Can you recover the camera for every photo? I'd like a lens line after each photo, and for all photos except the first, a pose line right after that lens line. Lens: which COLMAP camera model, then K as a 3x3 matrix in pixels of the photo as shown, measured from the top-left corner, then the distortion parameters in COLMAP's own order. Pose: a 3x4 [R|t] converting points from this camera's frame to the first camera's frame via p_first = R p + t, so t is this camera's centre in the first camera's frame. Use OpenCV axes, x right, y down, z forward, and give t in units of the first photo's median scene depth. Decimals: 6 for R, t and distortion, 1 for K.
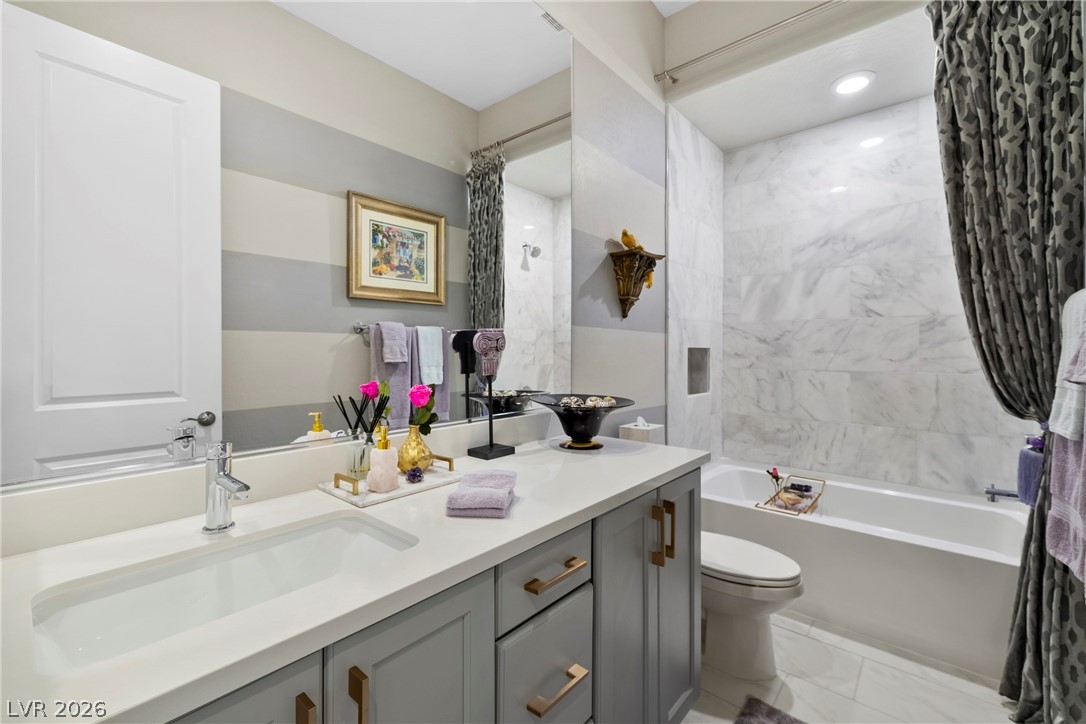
lens RADIAL K [[460.5, 0, 546.3], [0, 460.5, 356.5], [0, 0, 1]] dist [0.002607, 0.000089]
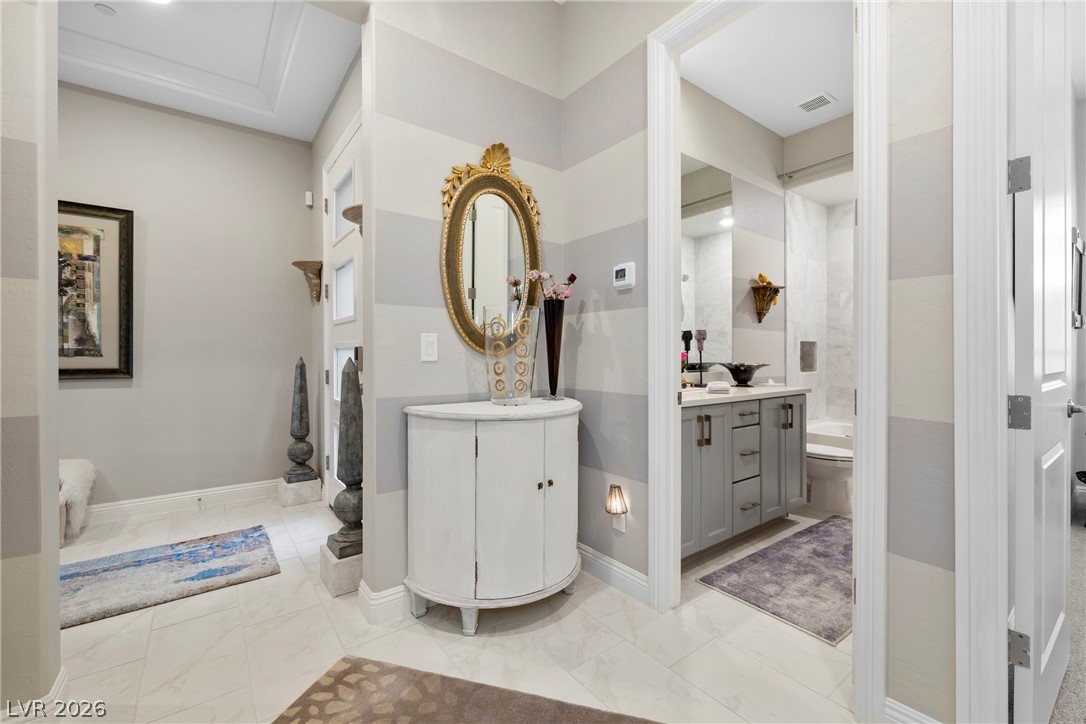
lens RADIAL K [[460.5, 0, 537.7], [0, 460.5, 358.4], [0, 0, 1]] dist [0.002607, 0.000089]
pose [[0.975162, -0.001355, -0.221490, -0.244238], [-0.000035, 0.999980, -0.006272, 0.057280], [0.221494, 0.006124, 0.975142, -0.820832]]
